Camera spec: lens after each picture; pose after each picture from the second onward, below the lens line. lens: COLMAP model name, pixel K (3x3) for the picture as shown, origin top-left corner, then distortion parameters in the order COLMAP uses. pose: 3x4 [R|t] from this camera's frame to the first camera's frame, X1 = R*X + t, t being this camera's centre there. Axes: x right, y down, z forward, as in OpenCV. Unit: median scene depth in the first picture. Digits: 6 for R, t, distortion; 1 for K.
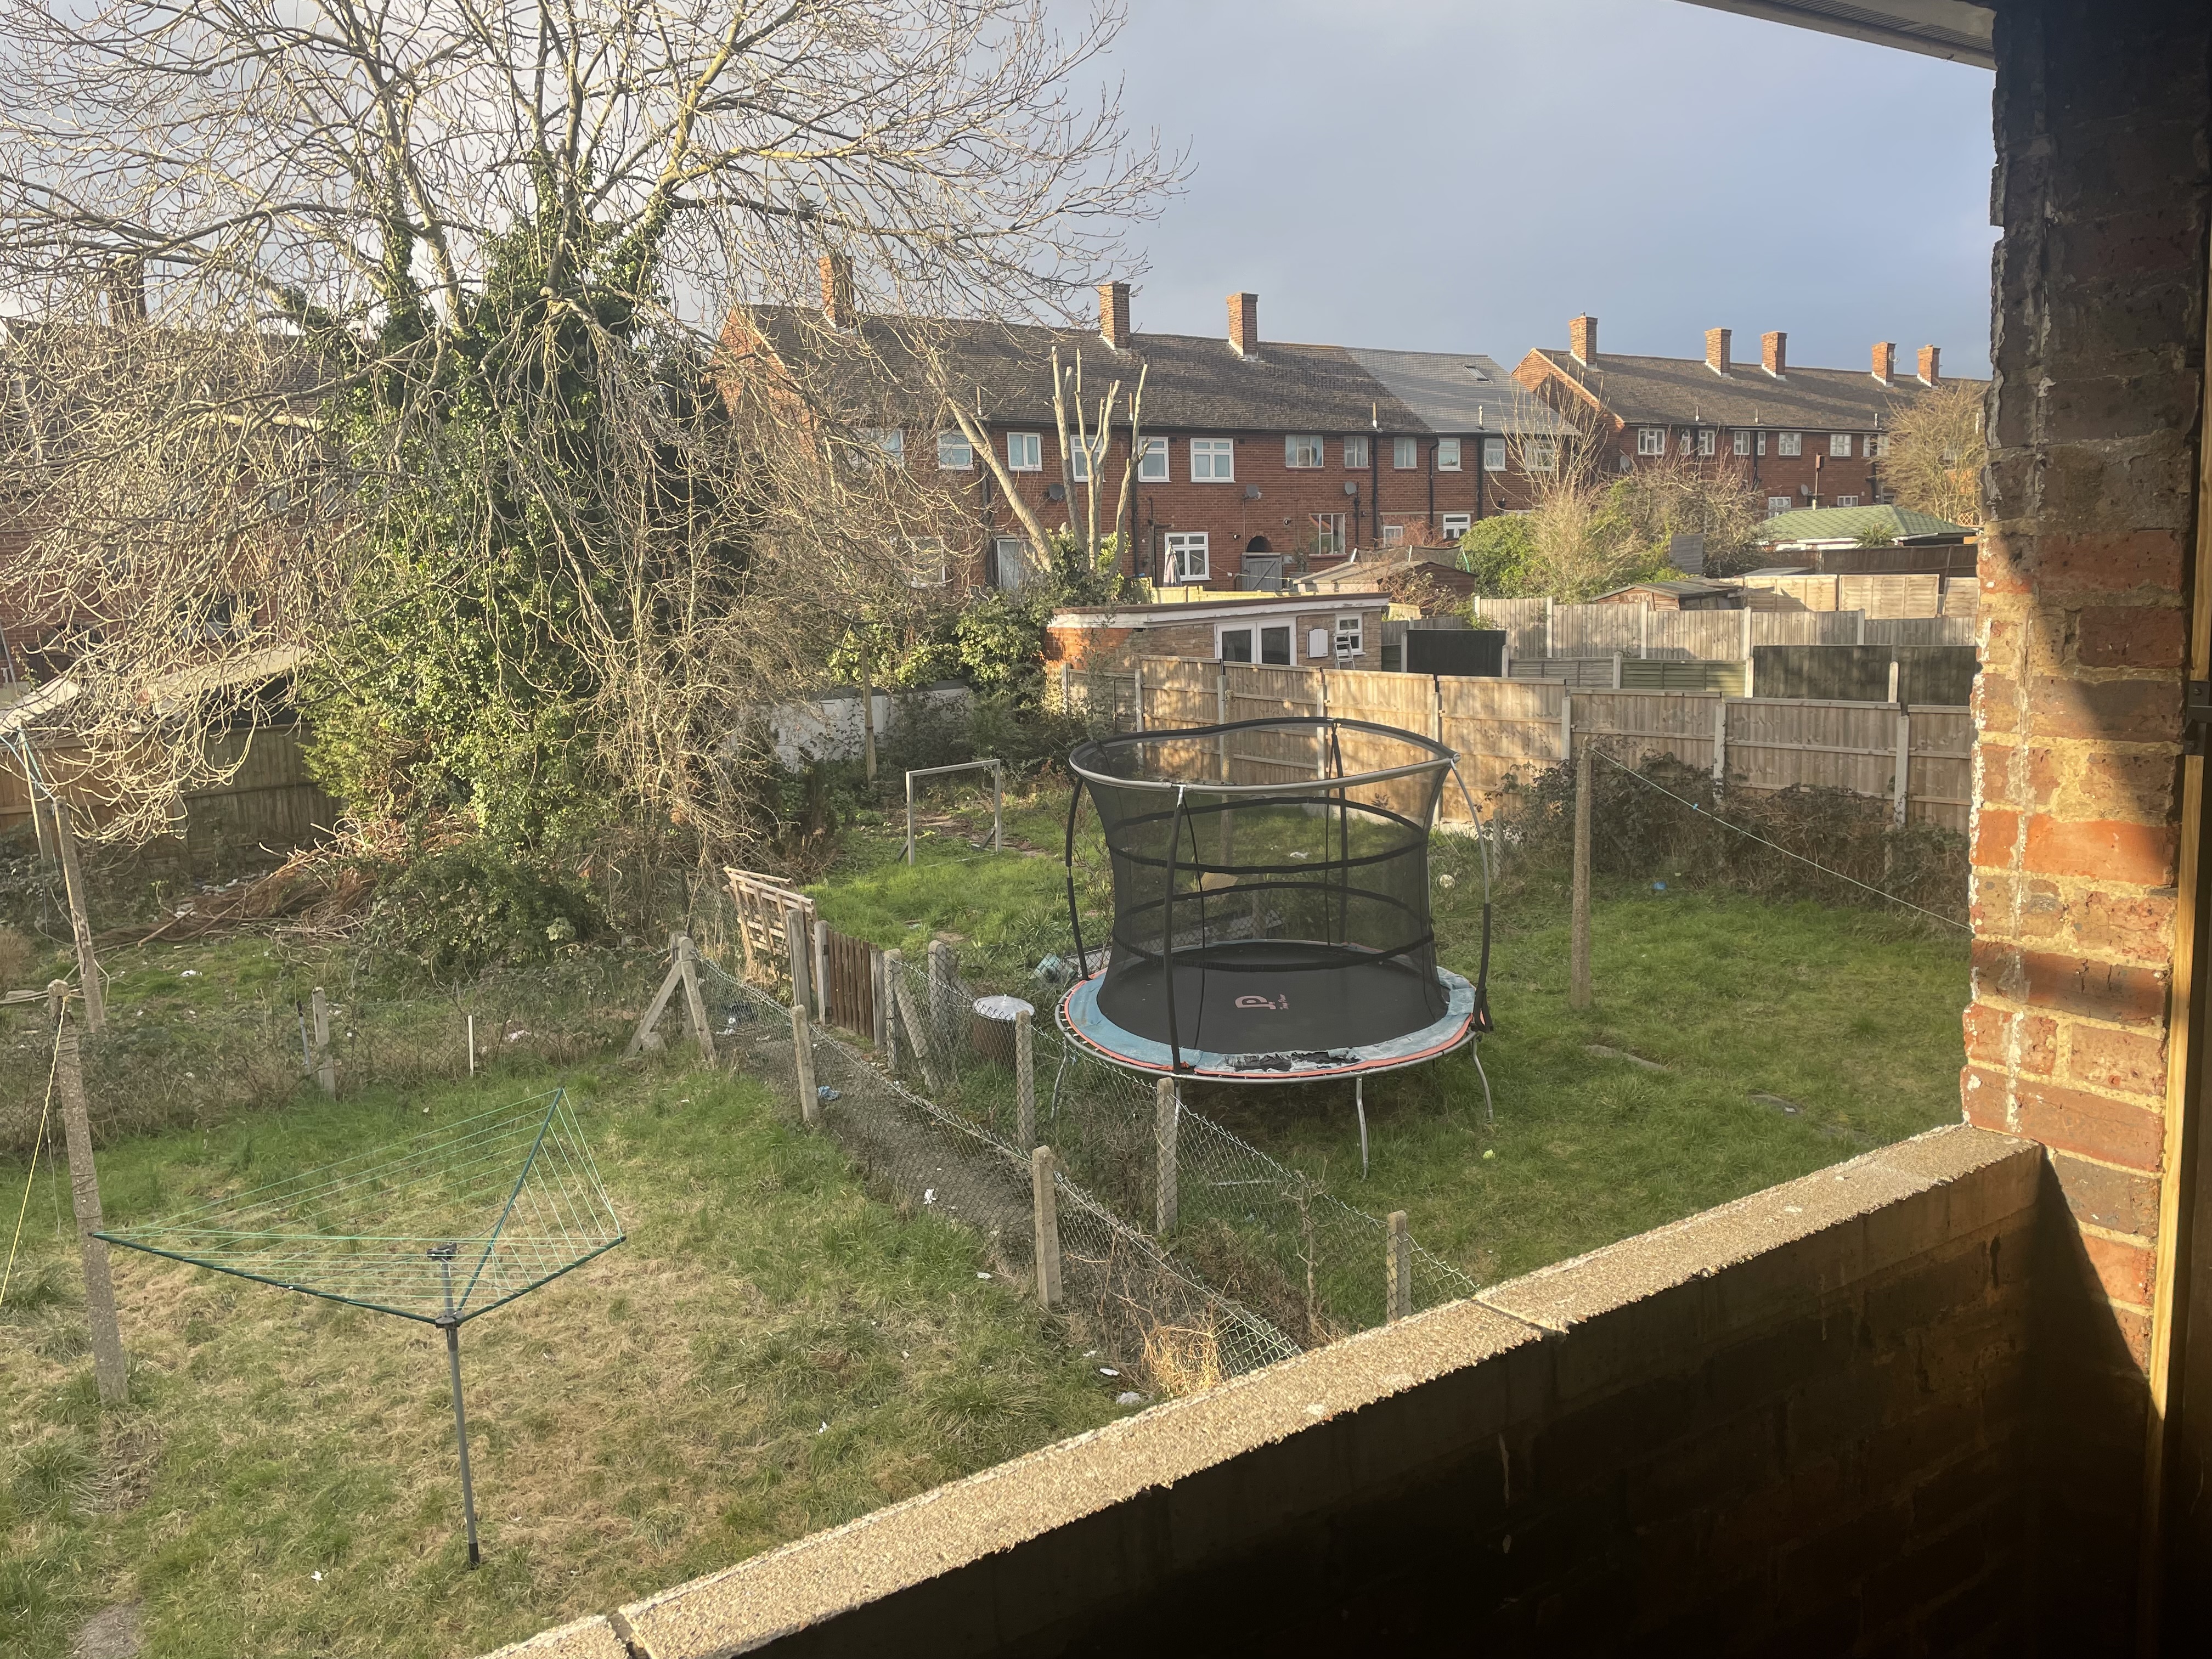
lens RADIAL K [[1711.6, 0, 1053.4], [0, 1711.6, 814.1], [0, 0, 1]] dist [0.106980, -0.129776]
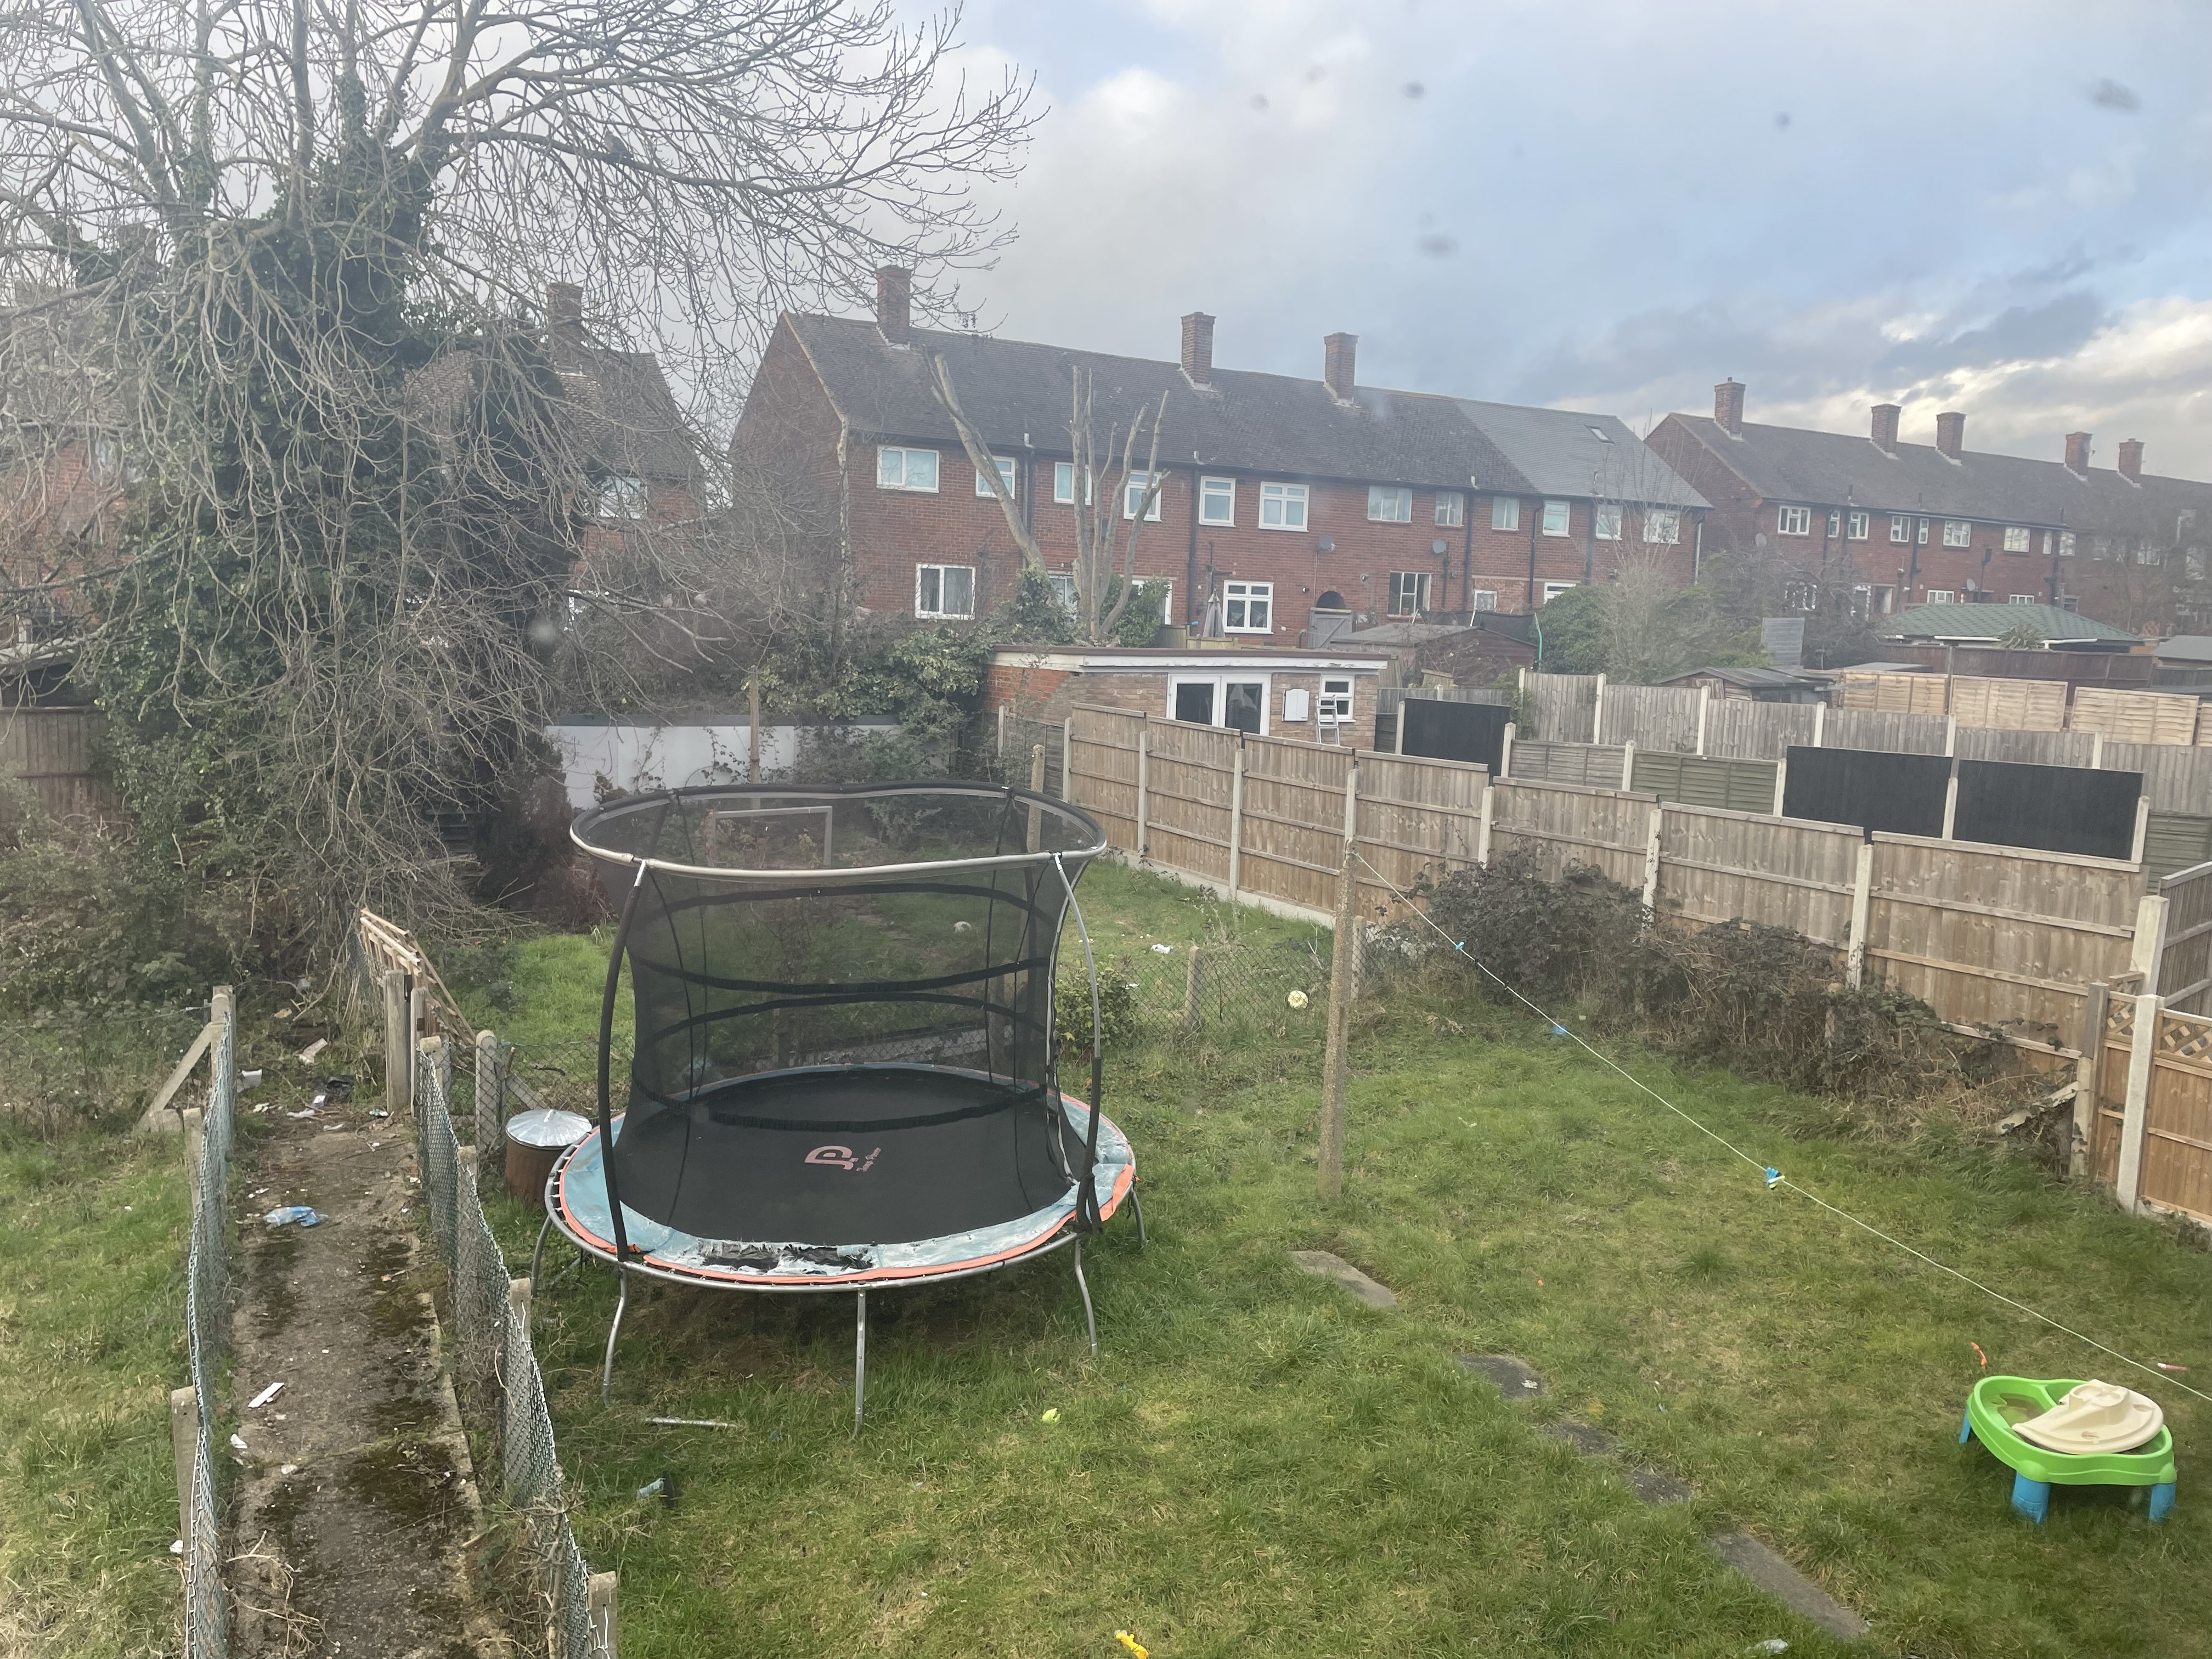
lens RADIAL K [[1657.3, 0, 1093.3], [0, 1657.3, 819.5], [0, 0, 1]] dist [0.088314, -0.112171]
pose [[0.990997, 0.080741, -0.106802, 0.245358], [-0.083234, 0.996347, -0.019082, -0.026702], [0.104871, 0.027800, 0.994097, 0.238071]]
